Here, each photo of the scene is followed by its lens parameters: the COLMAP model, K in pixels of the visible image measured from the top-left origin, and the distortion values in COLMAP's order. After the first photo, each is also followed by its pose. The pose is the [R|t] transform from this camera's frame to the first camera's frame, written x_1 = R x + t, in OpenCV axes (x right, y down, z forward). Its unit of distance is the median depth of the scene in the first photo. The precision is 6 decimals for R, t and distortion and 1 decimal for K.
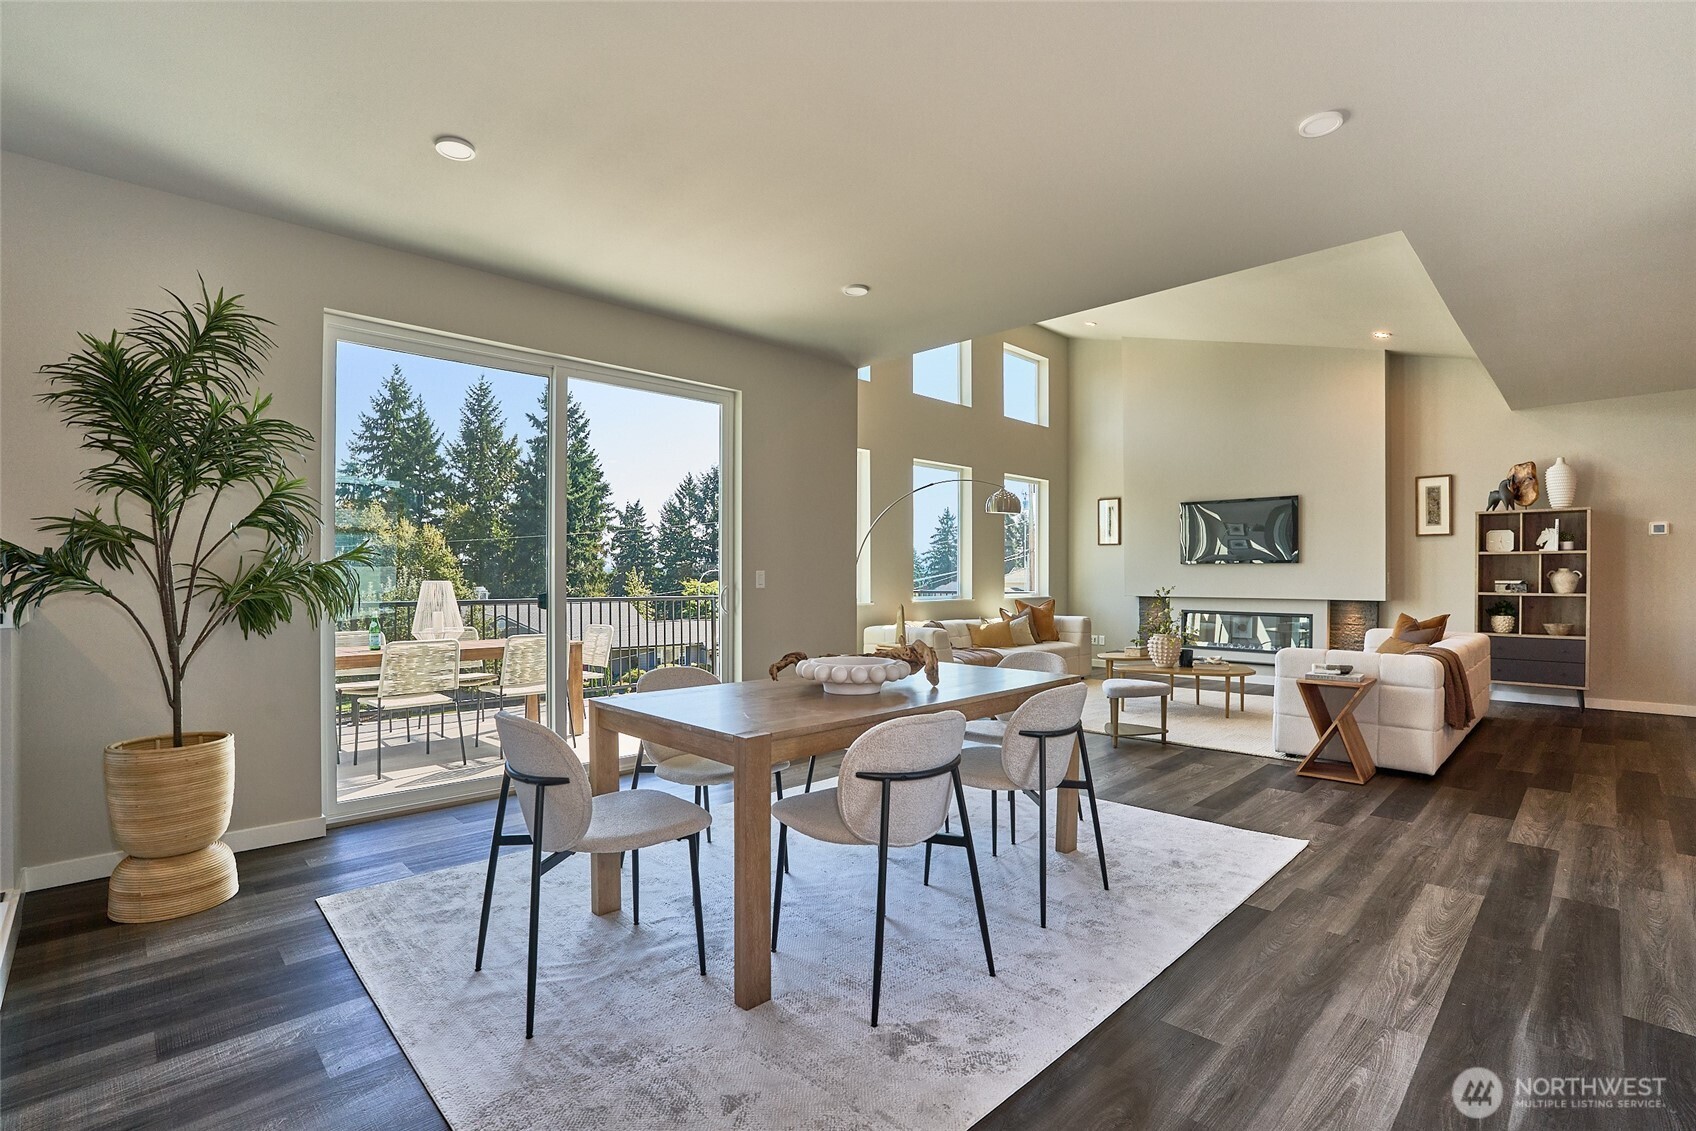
lens RADIAL K [[811.5, 0, 824.2], [0, 811.5, 571.8], [0, 0, 1]] dist [-0.041155, 0.013170]
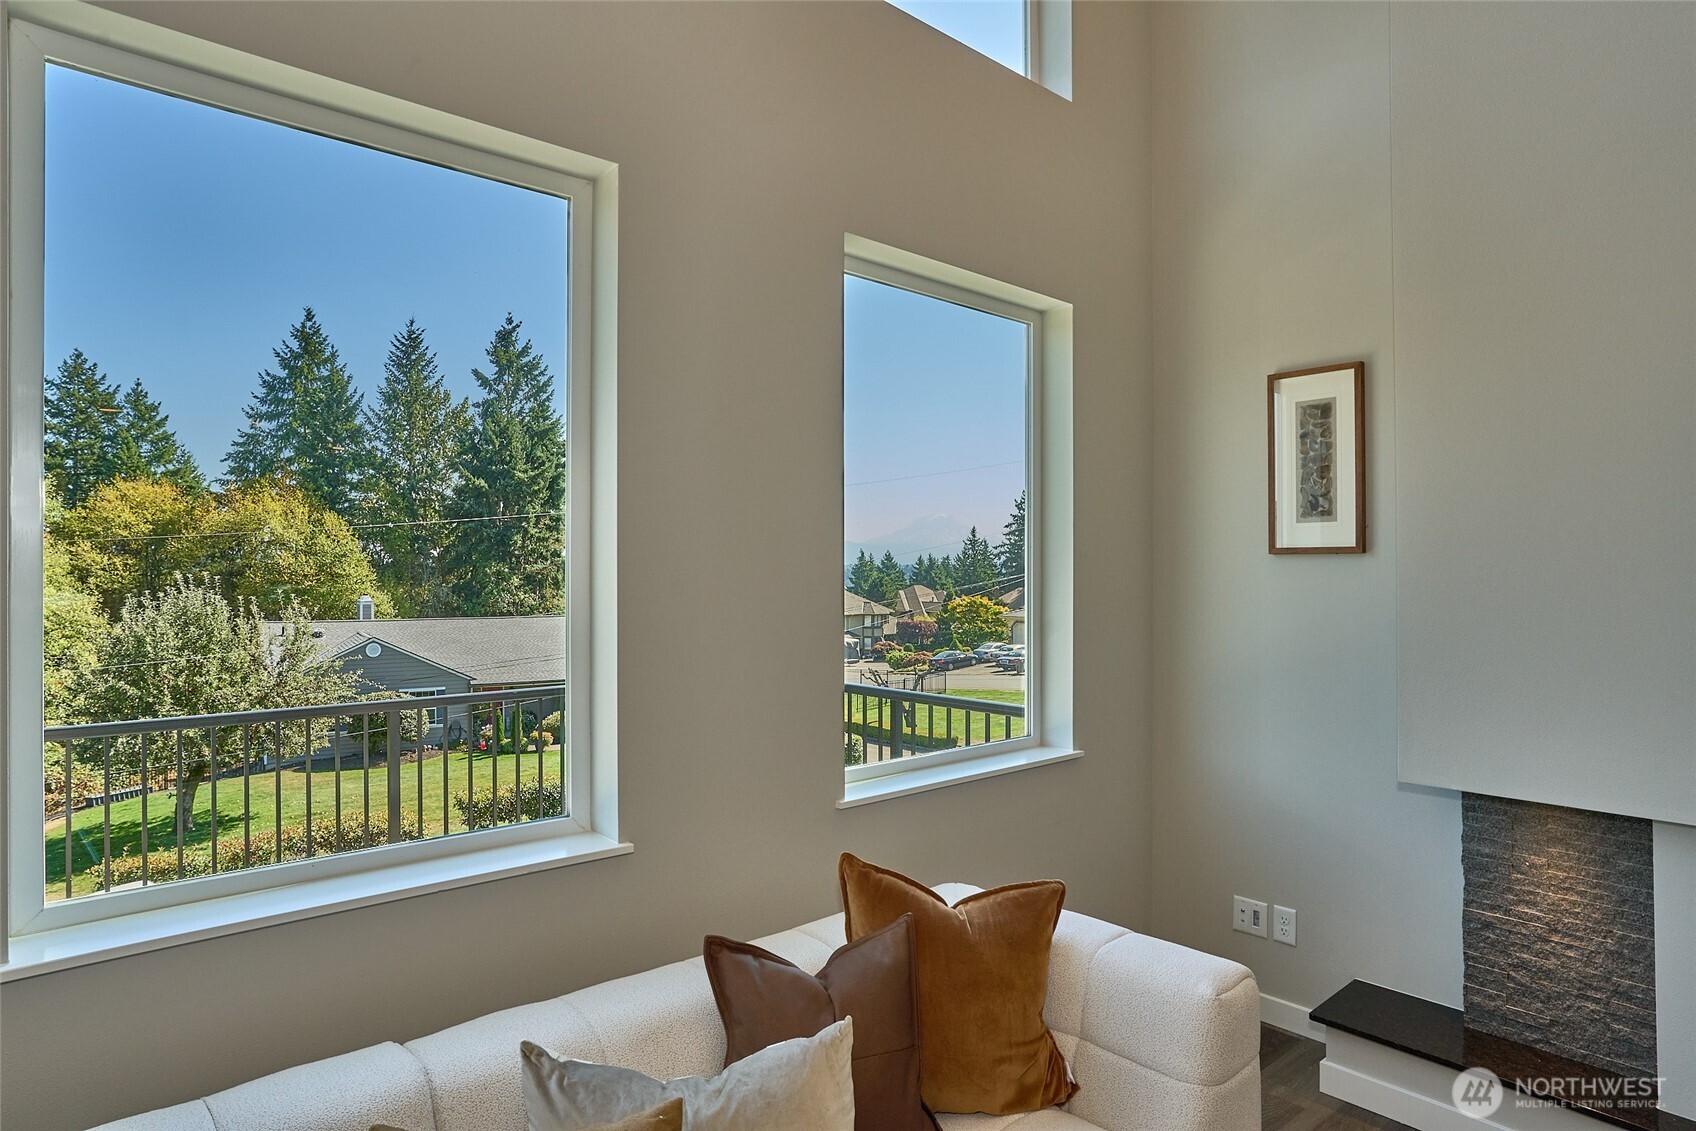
lens RADIAL K [[969.1, 0, 805.0], [0, 969.1, 561.5], [0, 0, 1]] dist [-0.008347, 0.006506]
pose [[0.996954, -0.000338, -0.077987, 0.025011], [-0.000197, 0.999977, -0.006850, -0.005068], [0.077988, 0.006845, 0.996931, 0.104012]]
